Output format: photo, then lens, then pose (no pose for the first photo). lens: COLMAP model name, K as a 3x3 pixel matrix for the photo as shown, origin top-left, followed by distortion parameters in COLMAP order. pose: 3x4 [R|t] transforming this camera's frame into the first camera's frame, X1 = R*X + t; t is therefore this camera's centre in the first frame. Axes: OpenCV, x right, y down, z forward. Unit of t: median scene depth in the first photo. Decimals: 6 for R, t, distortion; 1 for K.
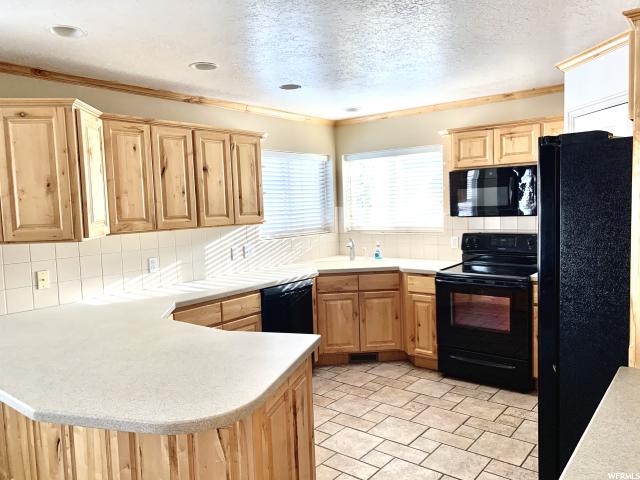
lens RADIAL K [[488.4, 0, 320.4], [0, 488.4, 237.2], [0, 0, 1]] dist [0.046105, -0.071321]
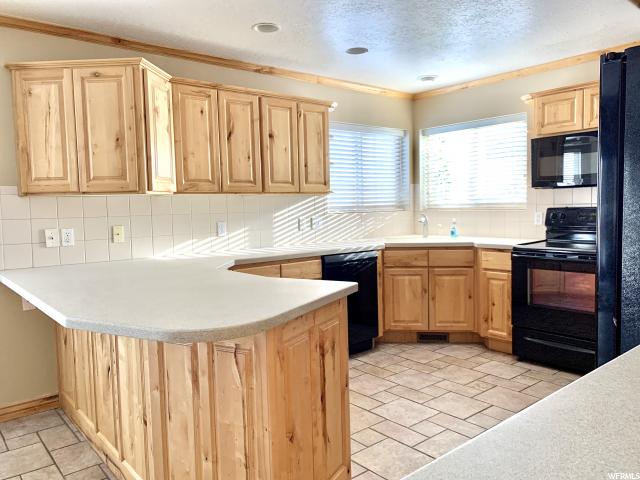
lens RADIAL K [[488.4, 0, 320.4], [0, 488.4, 237.2], [0, 0, 1]] dist [0.046105, -0.071321]
pose [[0.980249, 0.024145, -0.196290, 0.062324], [-0.024125, 0.999706, 0.002494, 0.059419], [0.196293, 0.002291, 0.980543, 0.021784]]
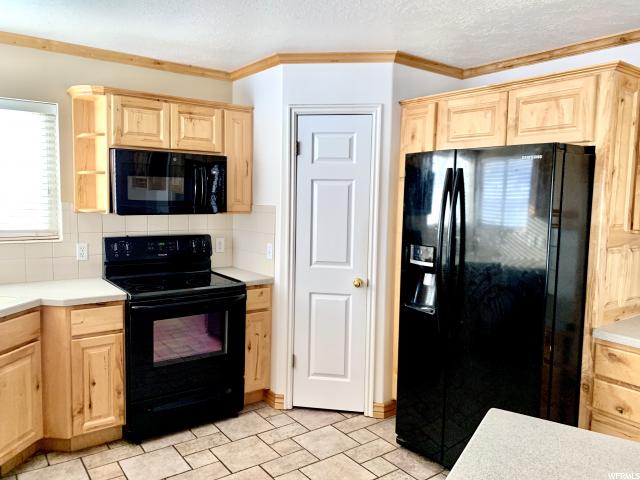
lens RADIAL K [[488.4, 0, 320.4], [0, 488.4, 237.2], [0, 0, 1]] dist [0.046105, -0.071321]
pose [[0.257548, -0.044902, 0.965222, -0.344420], [0.038733, 0.998597, 0.036119, -0.024473], [-0.965489, 0.028084, 0.258926, 0.562717]]
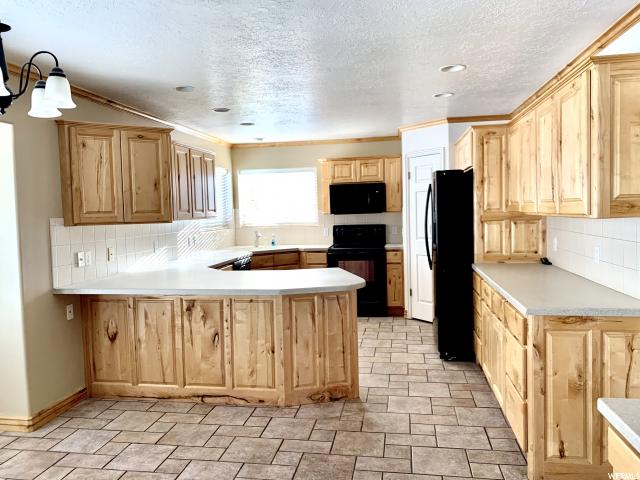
lens RADIAL K [[489.1, 0, 320.9], [0, 489.1, 231.5], [0, 0, 1]] dist [0.002767, -0.013478]
pose [[0.871797, -0.012655, 0.489703, -0.538262], [0.032767, 0.998934, -0.032519, 0.064889], [-0.488770, 0.044396, 0.871282, -0.341810]]
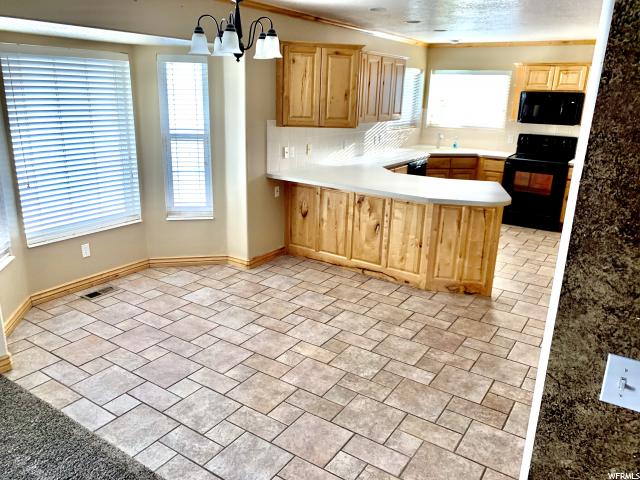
lens RADIAL K [[488.4, 0, 320.4], [0, 488.4, 237.2], [0, 0, 1]] dist [0.046105, -0.071321]
pose [[0.993345, 0.034509, 0.109889, -0.525104], [-0.057928, 0.974299, 0.217681, 0.010071], [-0.099553, -0.222598, 0.969814, -0.538227]]
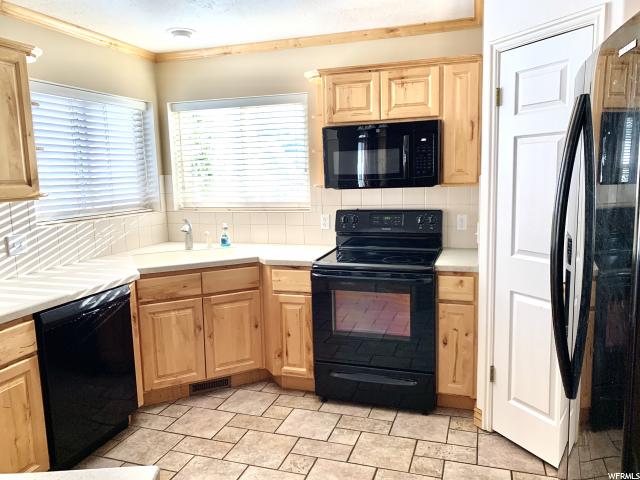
lens RADIAL K [[488.4, 0, 320.4], [0, 488.4, 237.2], [0, 0, 1]] dist [0.046105, -0.071321]
pose [[0.936289, -0.035691, 0.349412, -0.005677], [0.018157, 0.998412, 0.053332, -0.007008], [-0.350760, -0.043590, 0.935450, 0.310395]]
